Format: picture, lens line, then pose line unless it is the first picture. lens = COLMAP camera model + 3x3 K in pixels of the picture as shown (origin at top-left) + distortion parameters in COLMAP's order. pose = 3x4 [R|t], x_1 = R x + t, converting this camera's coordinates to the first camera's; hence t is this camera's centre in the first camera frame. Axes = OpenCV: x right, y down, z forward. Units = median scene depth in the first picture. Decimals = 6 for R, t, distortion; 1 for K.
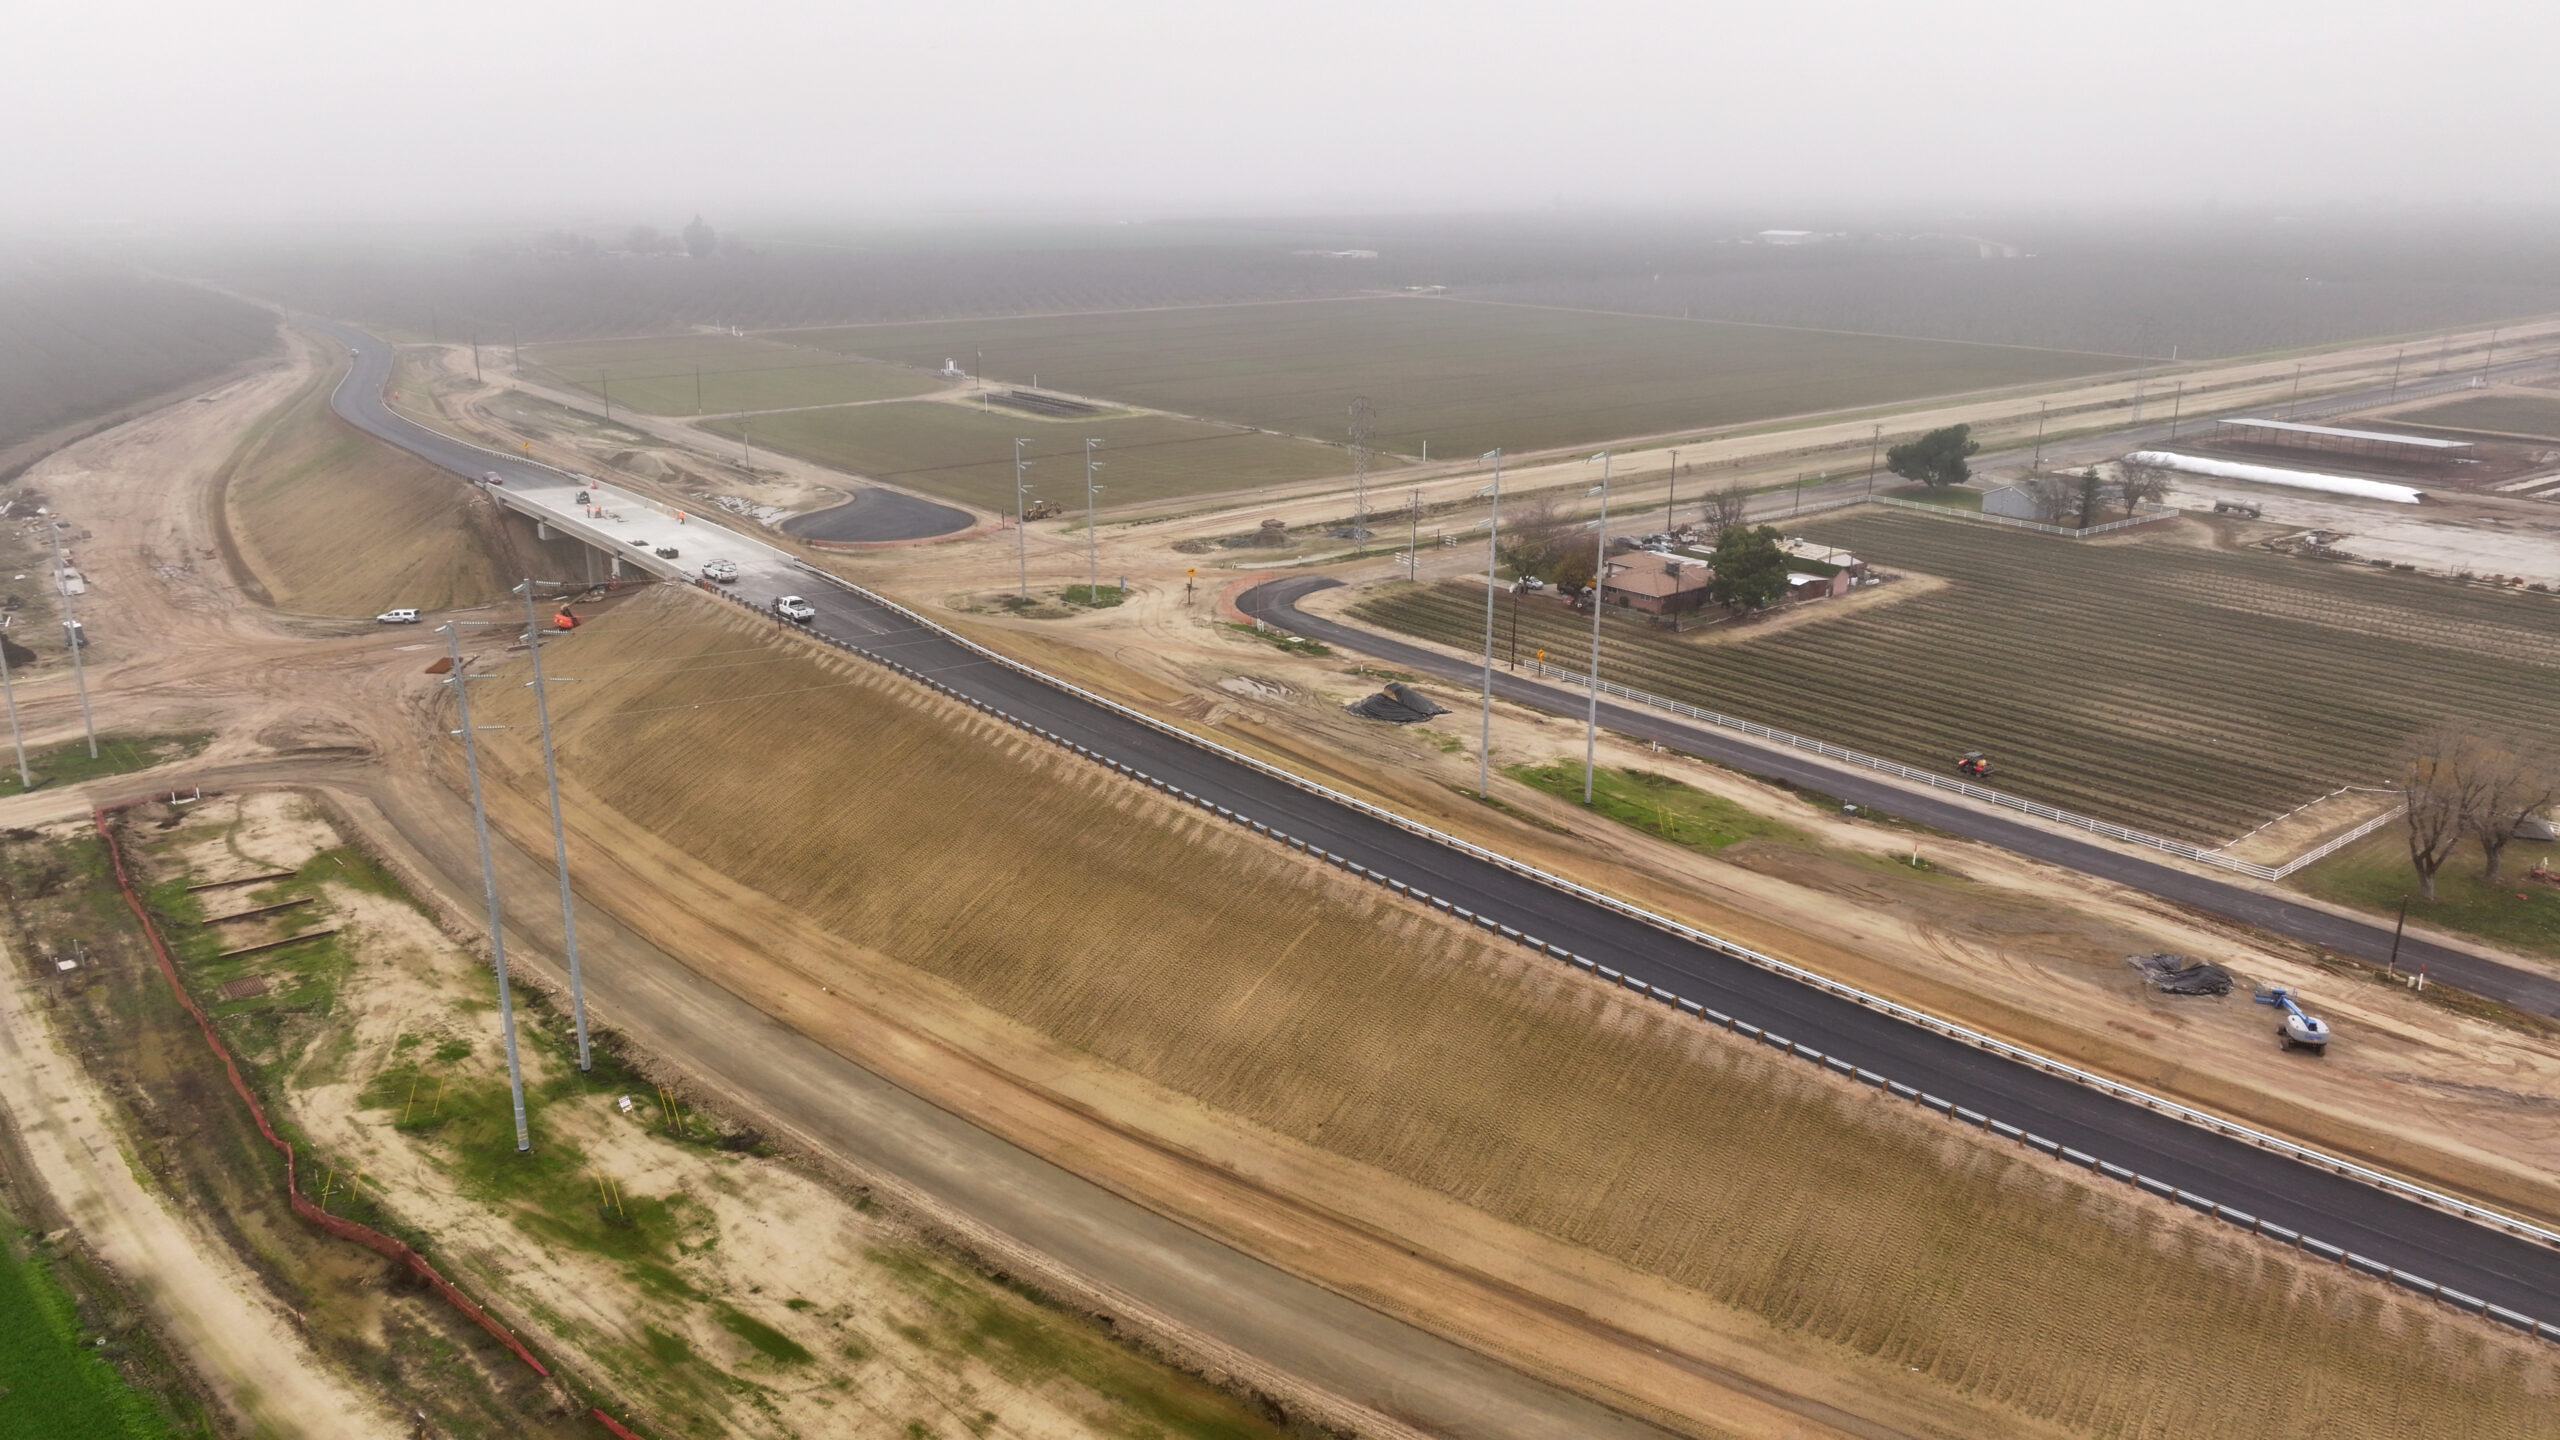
lens RADIAL K [[1797.3, 0, 1280.0], [0, 1797.3, 720.0], [0, 0, 1]] dist [0.000357, 0.009499]
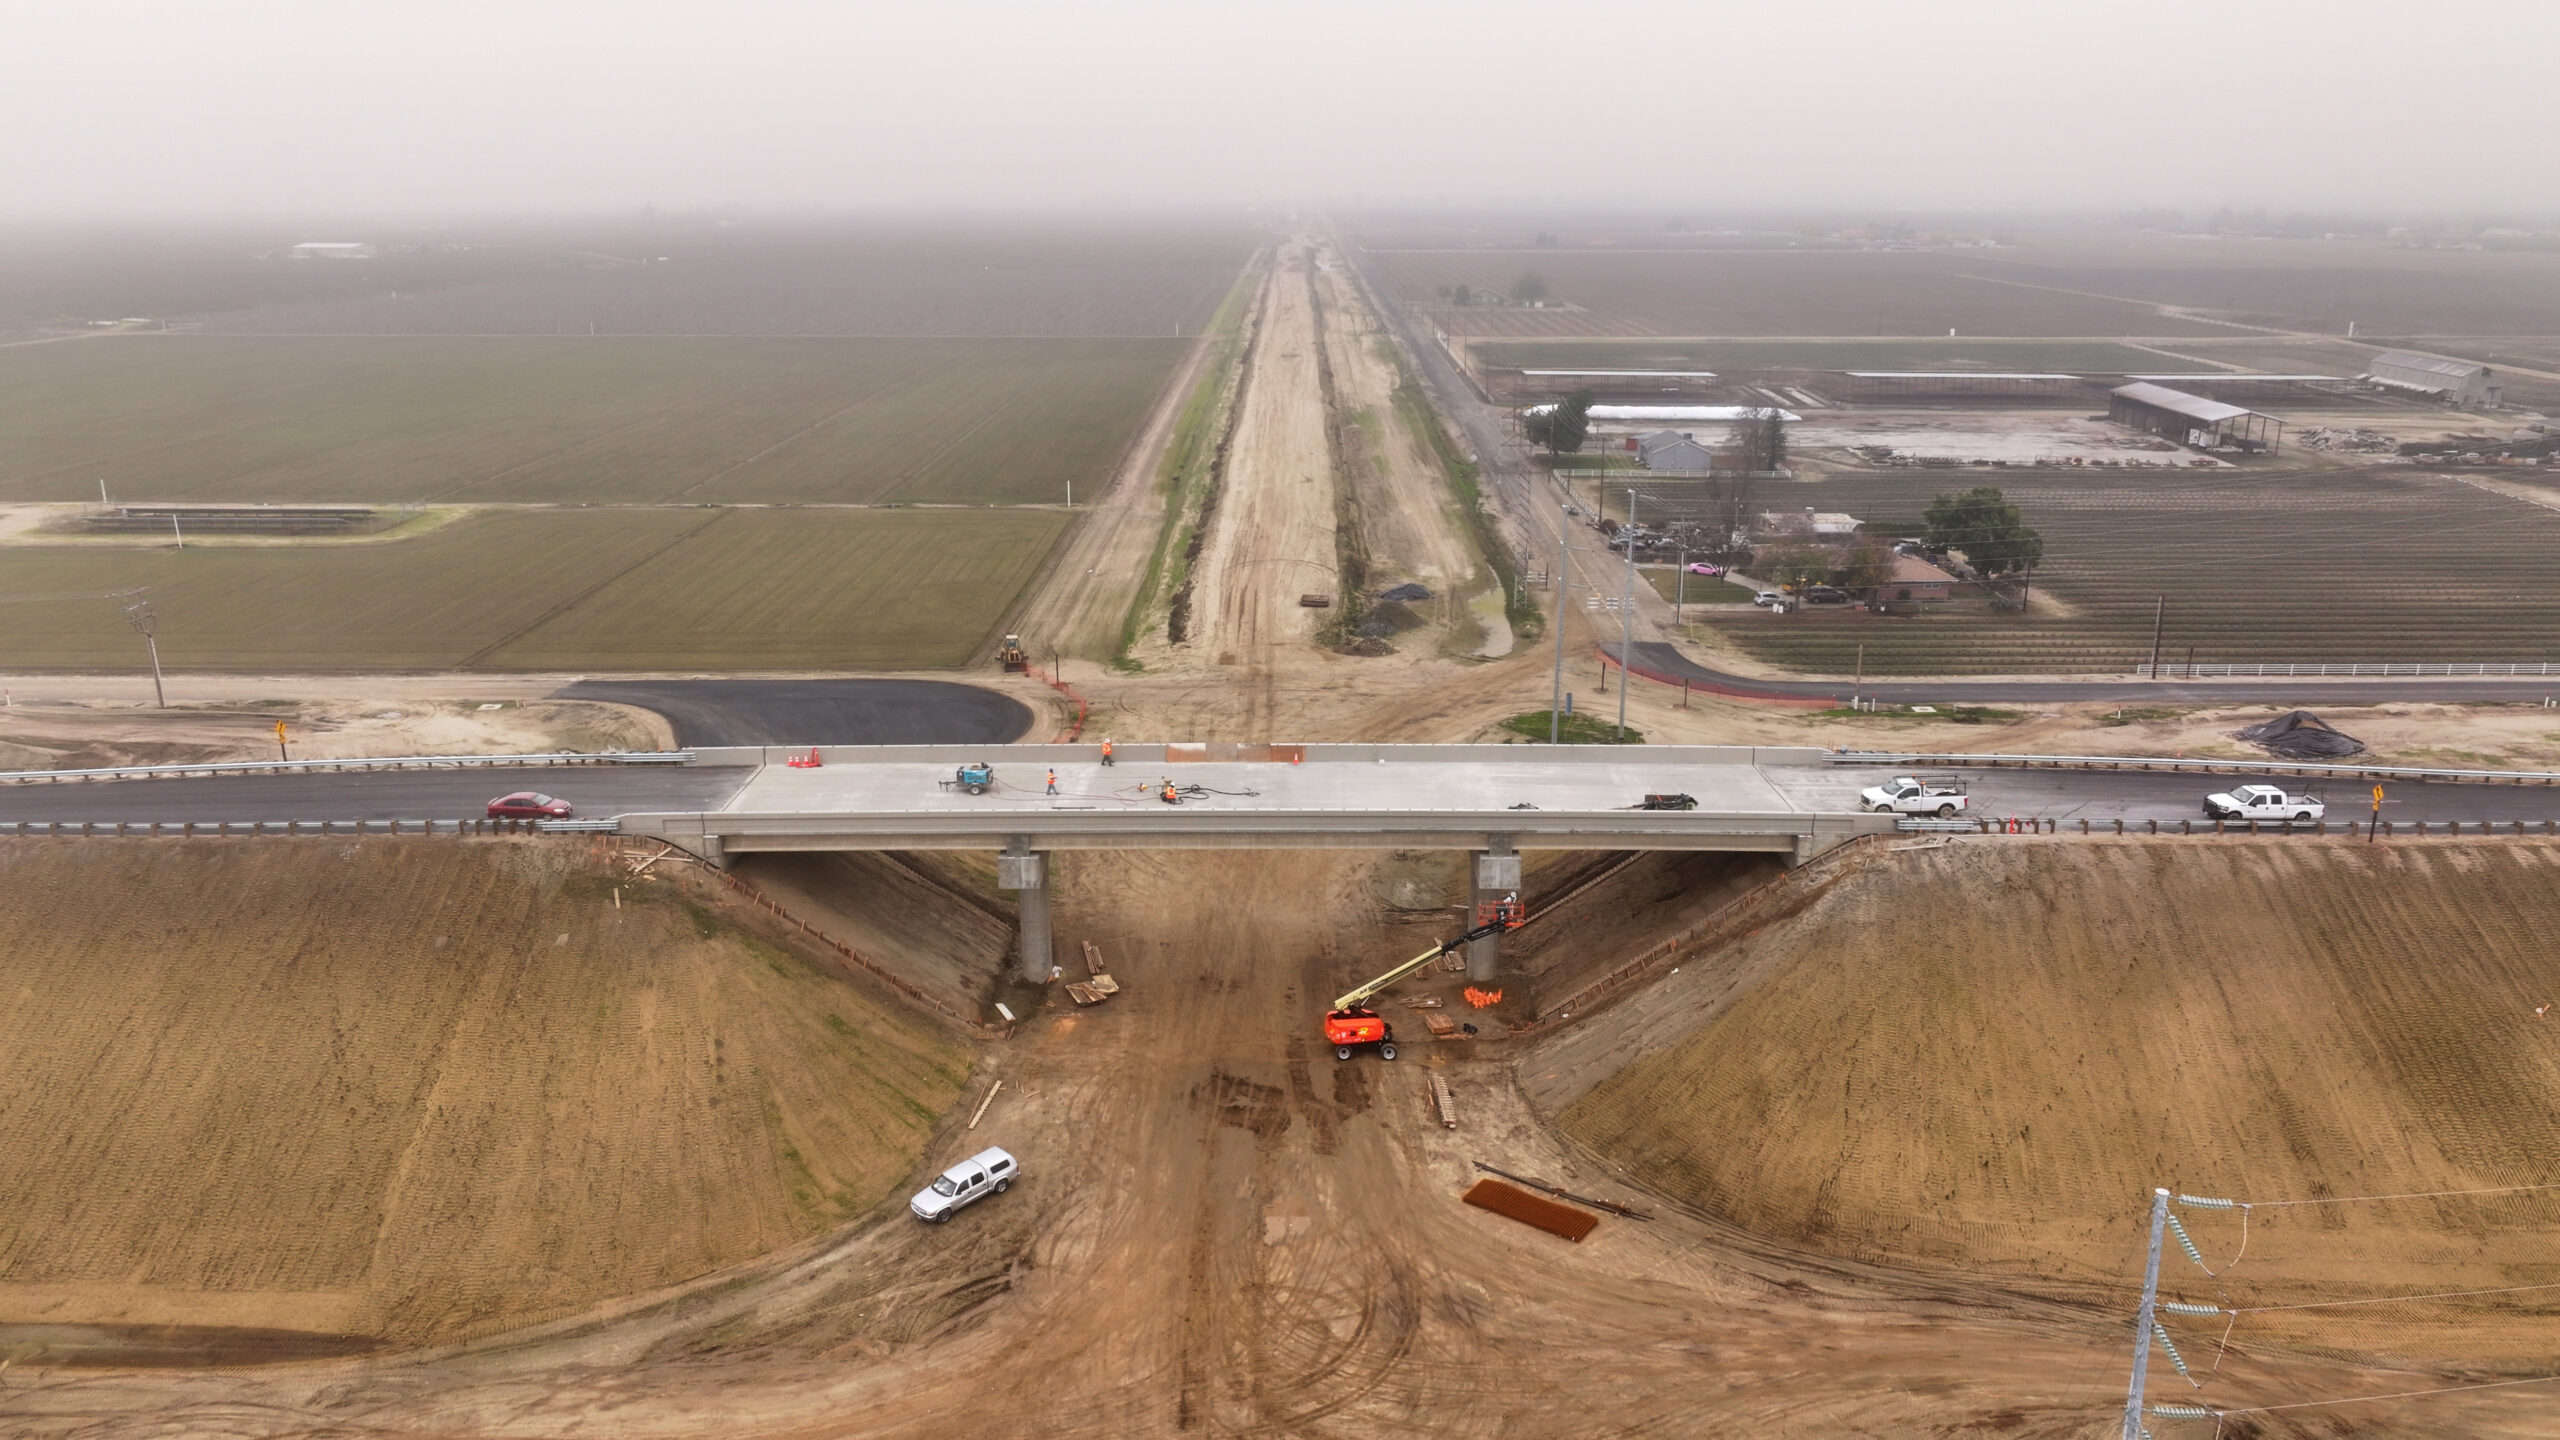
lens RADIAL K [[1797.3, 0, 1280.0], [0, 1797.3, 720.0], [0, 0, 1]] dist [0.000357, 0.009499]
pose [[0.624427, -0.226991, 0.747373, -0.988225], [0.232798, 0.967439, 0.099328, -0.243054], [-0.745584, 0.111964, 0.656938, 0.963111]]
